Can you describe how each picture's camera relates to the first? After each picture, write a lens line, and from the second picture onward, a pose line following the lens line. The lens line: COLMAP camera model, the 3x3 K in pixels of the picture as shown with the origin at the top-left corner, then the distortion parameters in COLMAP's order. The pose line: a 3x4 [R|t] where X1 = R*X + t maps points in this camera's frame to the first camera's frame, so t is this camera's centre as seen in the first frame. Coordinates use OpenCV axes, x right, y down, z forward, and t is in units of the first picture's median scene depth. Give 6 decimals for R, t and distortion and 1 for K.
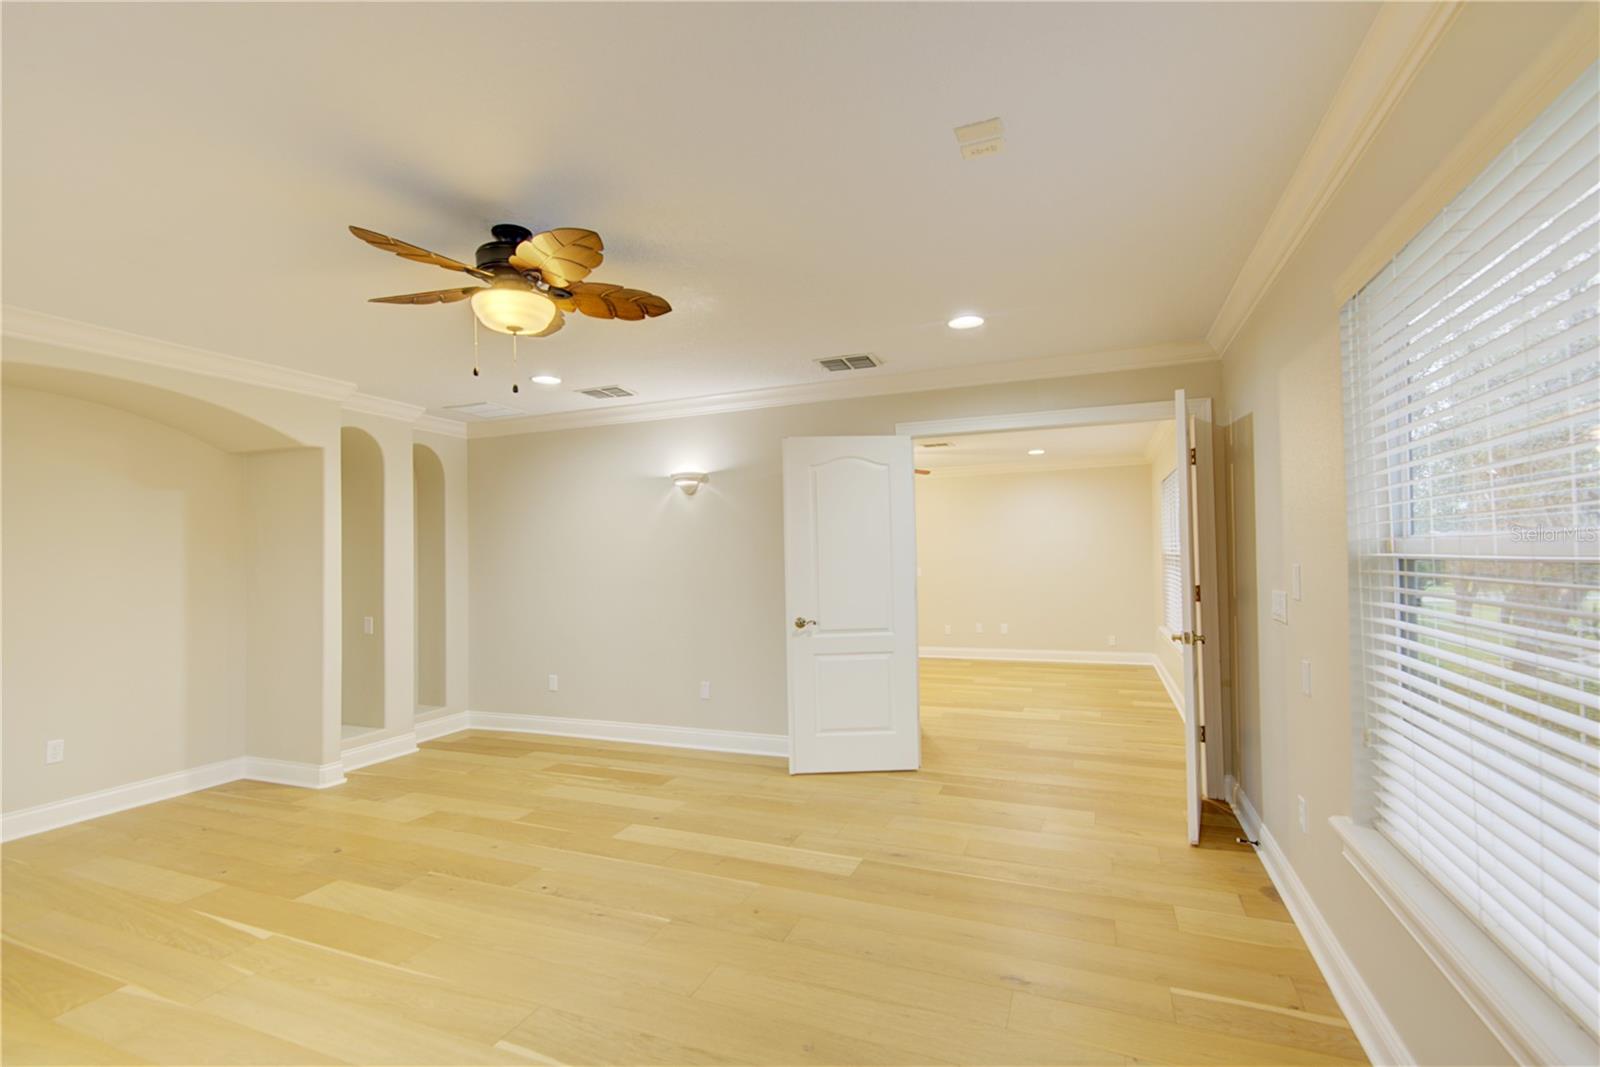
lens RADIAL K [[716.6, 0, 797.3], [0, 716.6, 538.3], [0, 0, 1]] dist [0.002873, -0.000438]
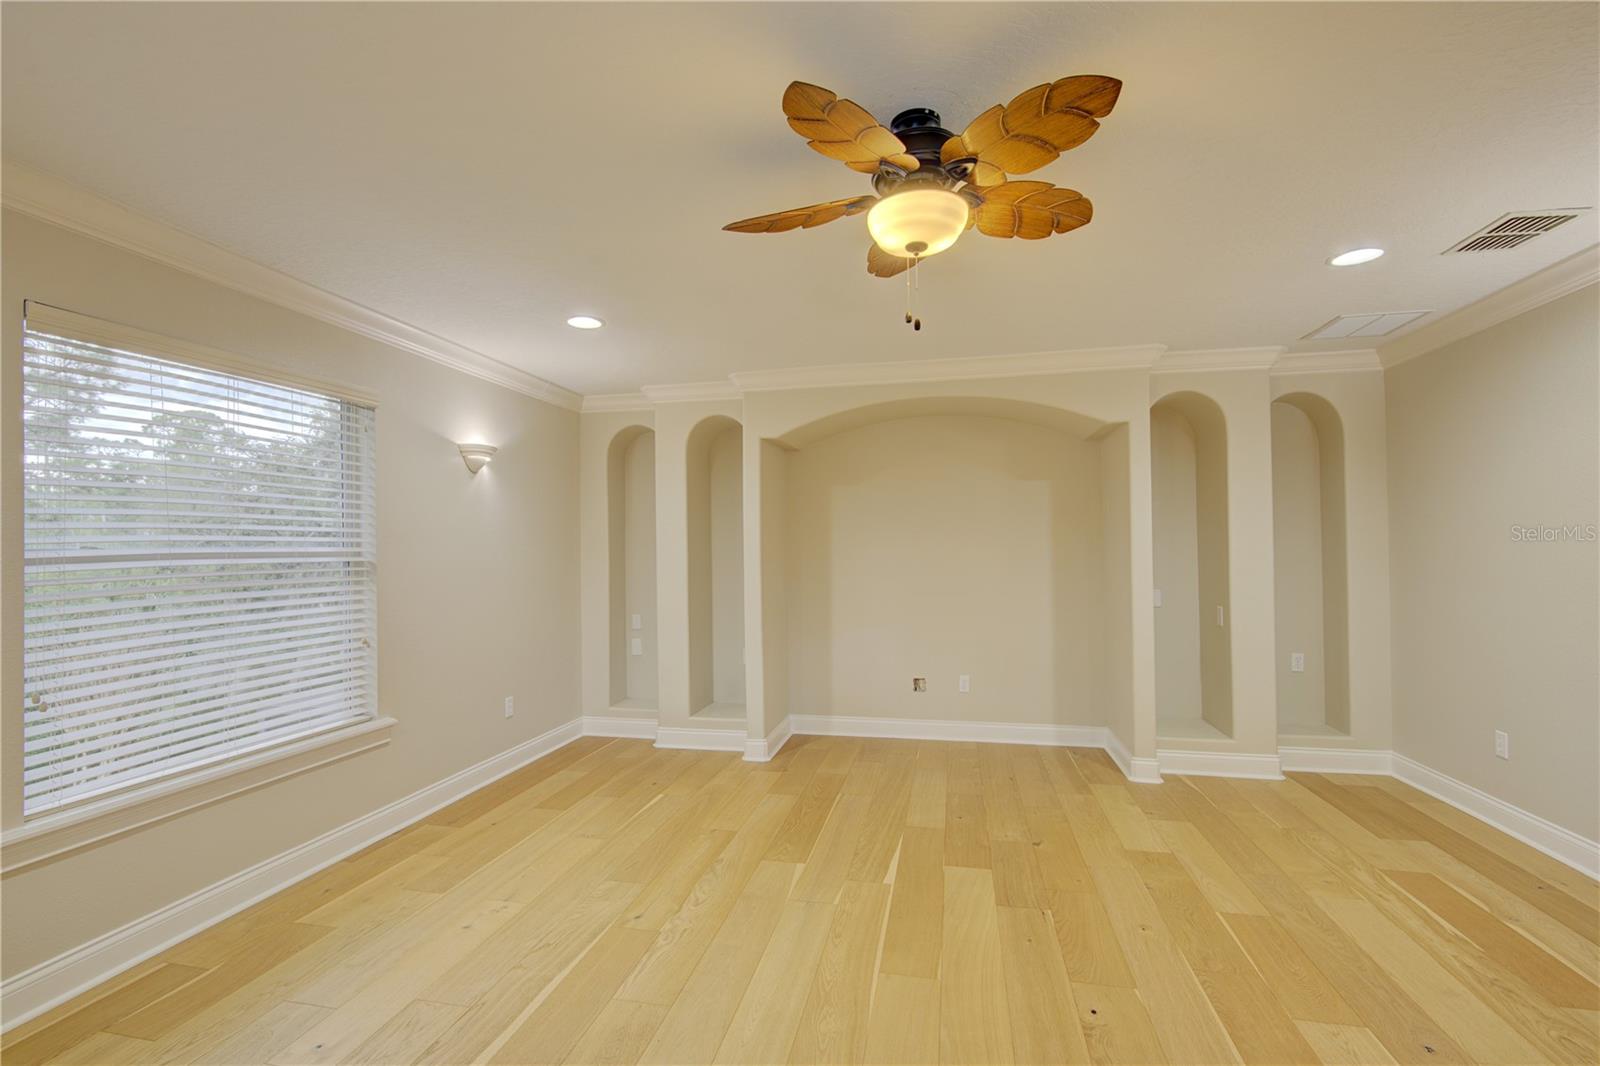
lens RADIAL K [[716.6, 0, 797.3], [0, 716.6, 537.8], [0, 0, 1]] dist [0.002873, -0.000438]
pose [[0.177406, -0.000728, -0.984138, 0.198071], [0.031545, 0.999490, 0.004948, 0.008297], [0.983632, -0.031922, 0.177338, 0.418318]]
